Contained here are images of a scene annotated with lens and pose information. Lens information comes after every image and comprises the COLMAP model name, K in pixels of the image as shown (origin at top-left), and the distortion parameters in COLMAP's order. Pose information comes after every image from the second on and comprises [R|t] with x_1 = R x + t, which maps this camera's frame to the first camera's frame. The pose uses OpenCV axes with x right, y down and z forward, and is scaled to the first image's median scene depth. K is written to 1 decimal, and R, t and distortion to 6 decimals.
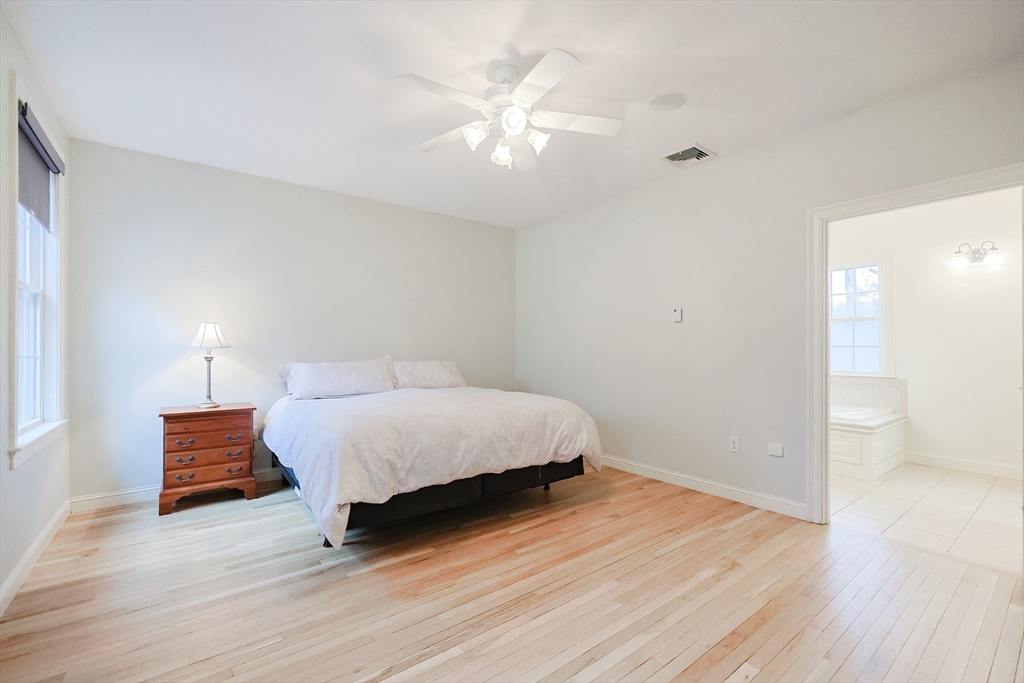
lens RADIAL K [[453.0, 0, 517.5], [0, 453.0, 344.4], [0, 0, 1]] dist [-0.007912, 0.001826]
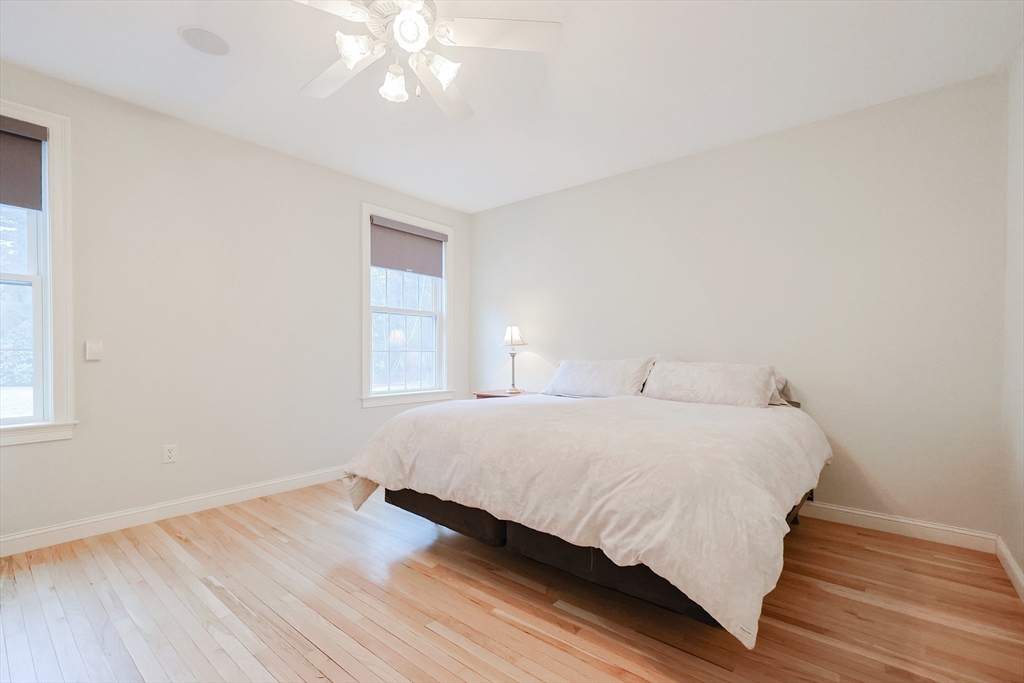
lens RADIAL K [[453.0, 0, 511.9], [0, 453.0, 347.4], [0, 0, 1]] dist [-0.007912, 0.001826]
pose [[0.202513, -0.006158, -0.979260, 0.646310], [0.007723, 0.999959, -0.004691, 0.021089], [0.979249, -0.006613, 0.202552, 0.868252]]
